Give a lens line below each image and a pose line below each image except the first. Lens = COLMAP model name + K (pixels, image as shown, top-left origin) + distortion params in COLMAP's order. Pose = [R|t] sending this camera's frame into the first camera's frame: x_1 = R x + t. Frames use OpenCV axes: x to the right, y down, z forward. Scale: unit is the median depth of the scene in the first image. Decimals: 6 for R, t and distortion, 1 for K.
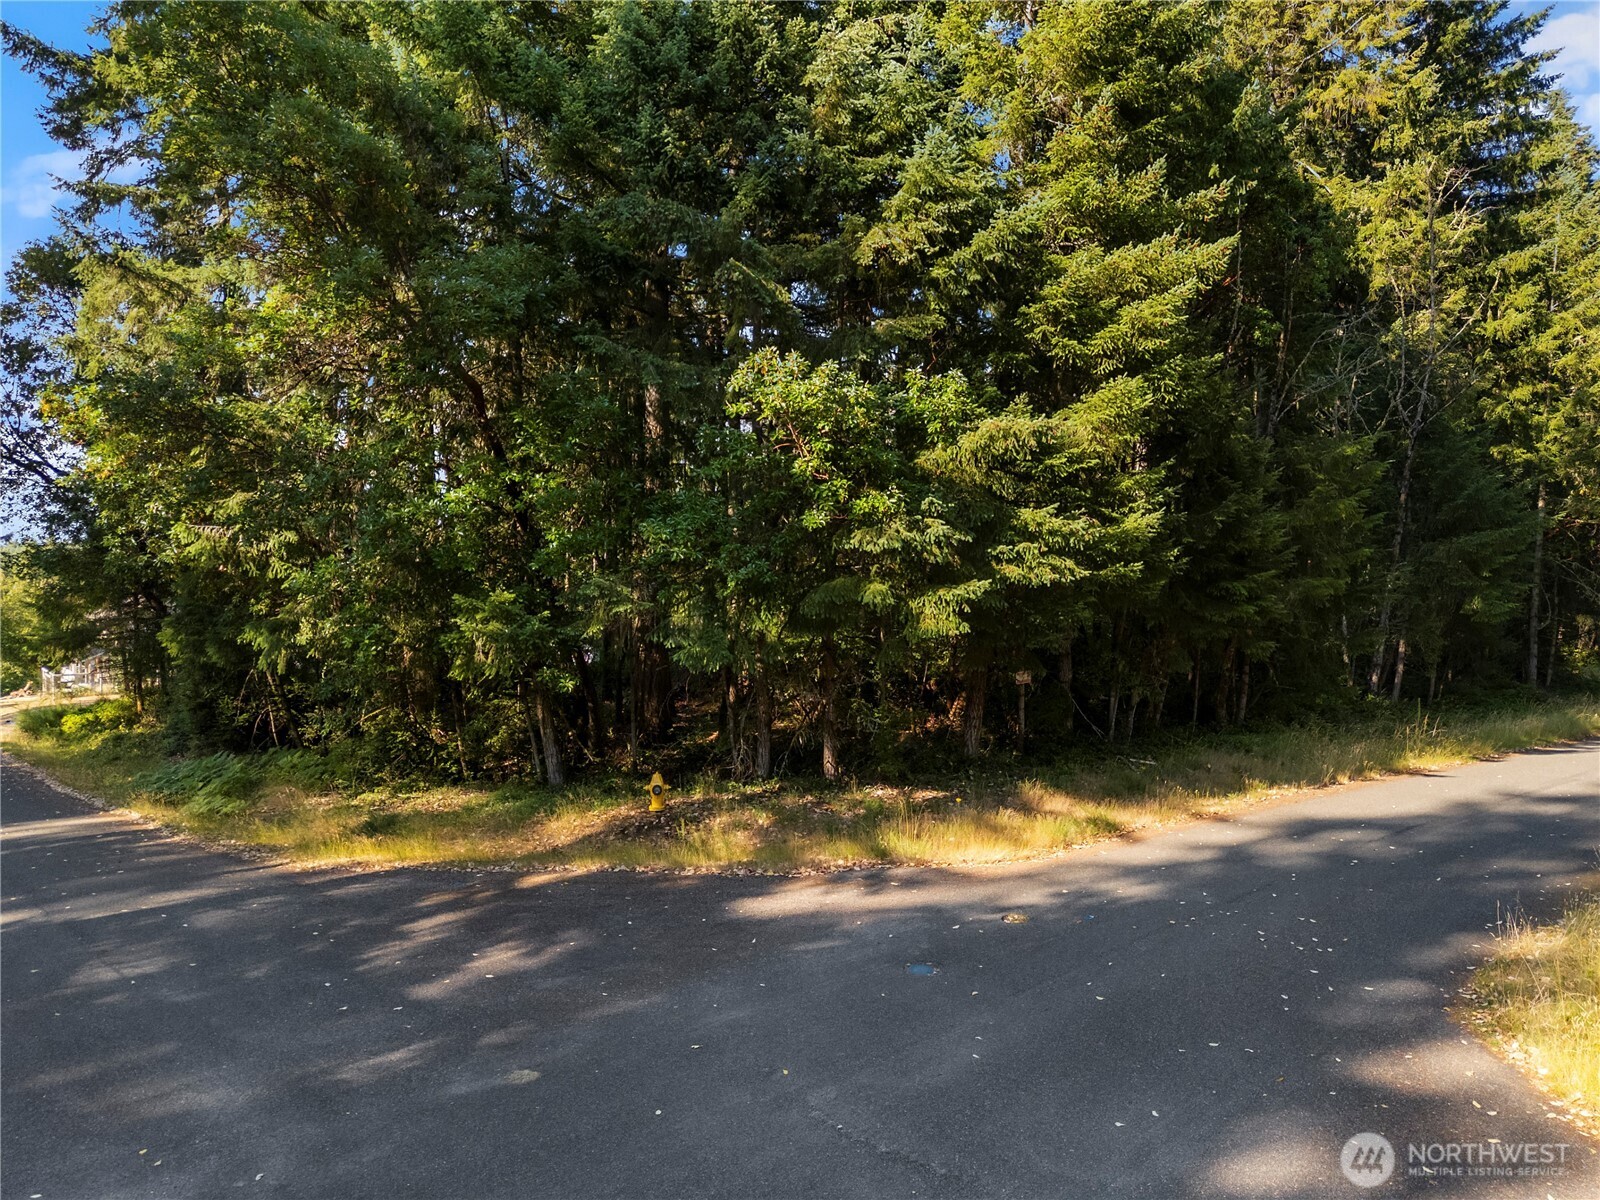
lens RADIAL K [[1188.8, 0, 800.0], [0, 1188.8, 600.0], [0, 0, 1]] dist [0.065108, -0.054085]
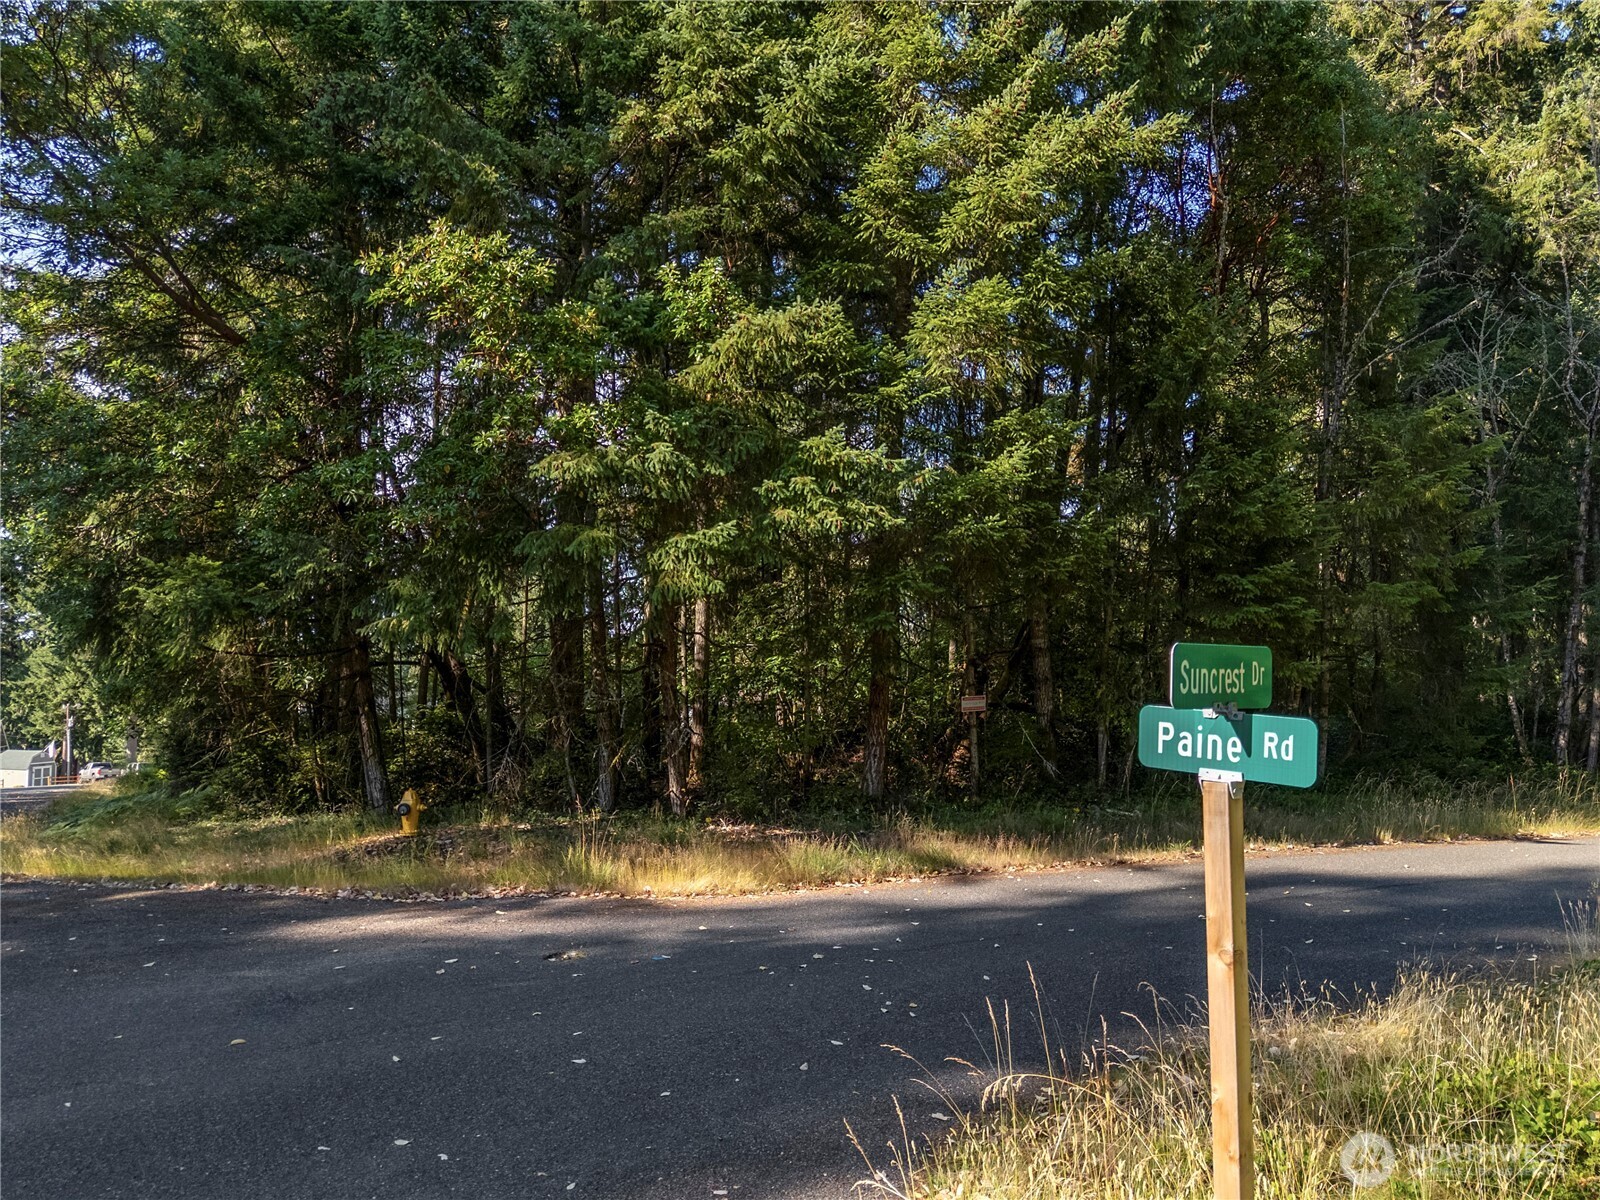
lens RADIAL K [[1188.8, 0, 800.0], [0, 1188.8, 600.0], [0, 0, 1]] dist [0.065108, -0.054085]
pose [[0.976414, -0.013783, -0.215465, 0.326673], [-0.006414, 0.995668, -0.092755, 0.092908], [0.215810, 0.091949, 0.972096, 0.257978]]
